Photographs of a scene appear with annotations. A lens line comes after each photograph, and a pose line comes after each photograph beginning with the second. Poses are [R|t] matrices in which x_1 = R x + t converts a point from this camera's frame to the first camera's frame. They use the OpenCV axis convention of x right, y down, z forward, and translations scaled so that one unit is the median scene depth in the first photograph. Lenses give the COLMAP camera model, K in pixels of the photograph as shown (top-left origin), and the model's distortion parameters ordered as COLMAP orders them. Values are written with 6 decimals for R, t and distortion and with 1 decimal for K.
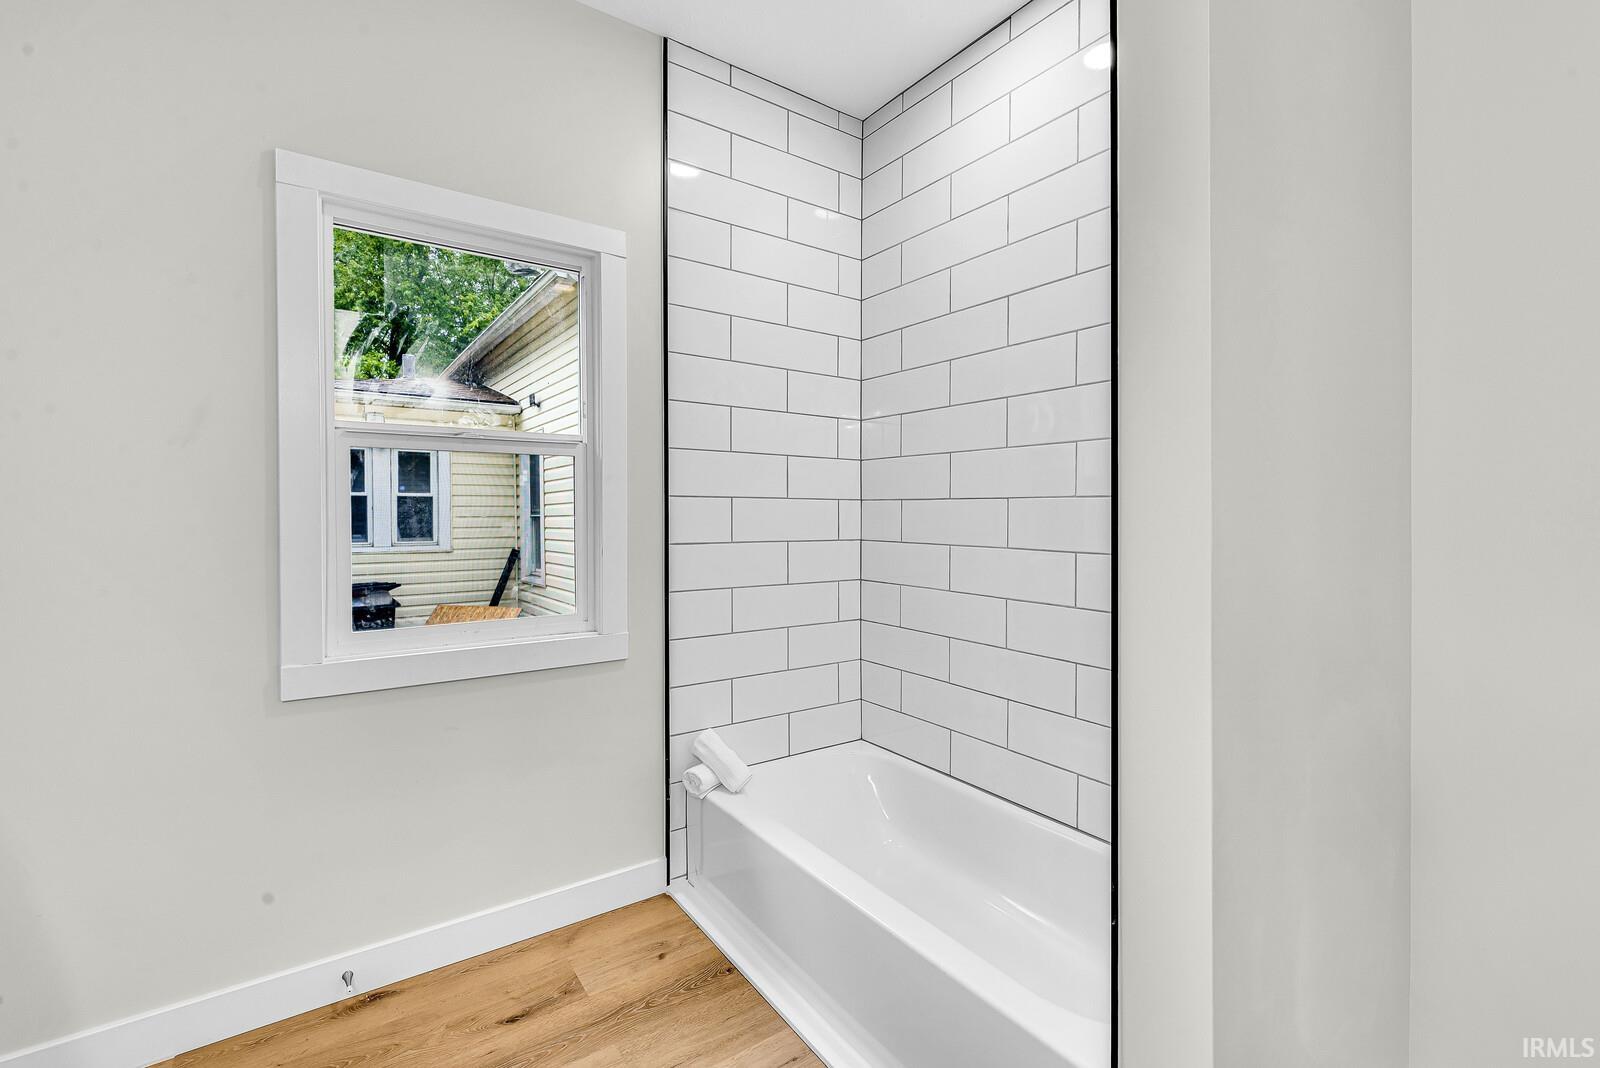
lens RADIAL K [[701.2, 0, 799.6], [0, 701.2, 504.9], [0, 0, 1]] dist [0.000432, -0.000223]
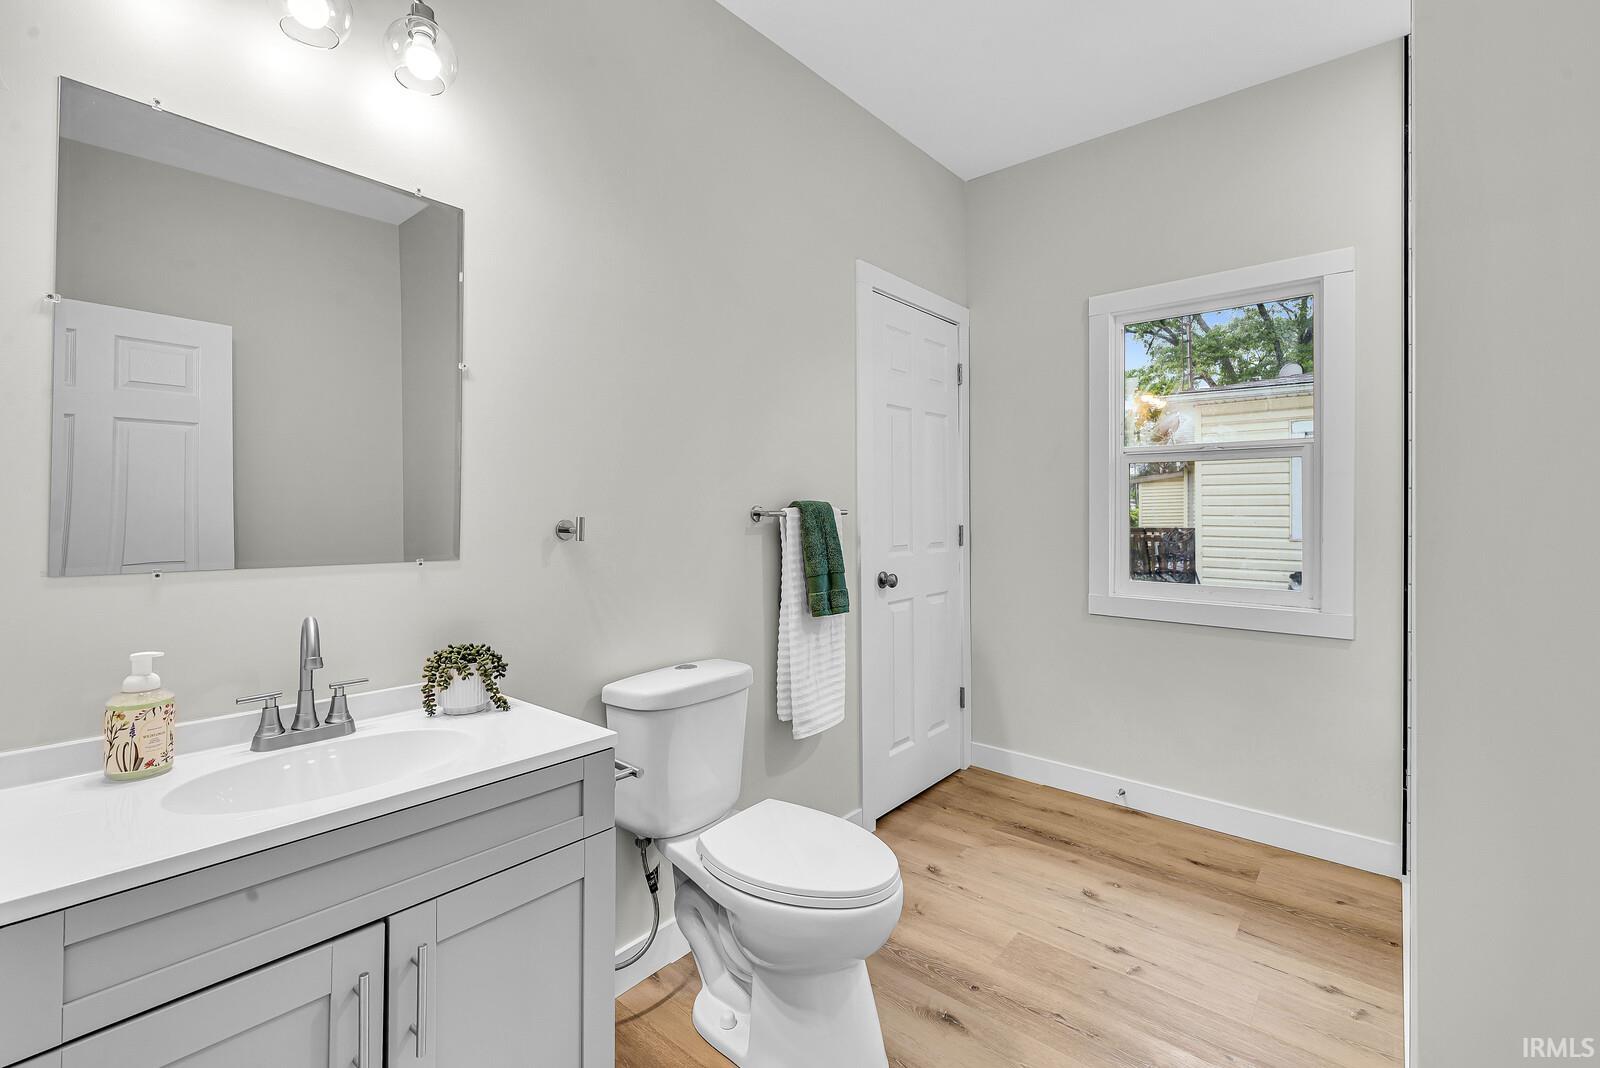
lens RADIAL K [[694.8, 0, 802.0], [0, 694.8, 517.4], [0, 0, 1]] dist [0.001516, -0.000100]
pose [[0.238644, 0.005123, -0.971094, 0.660297], [-0.007374, 0.999967, 0.003463, 0.036852], [0.971079, 0.006335, 0.238674, -0.092466]]
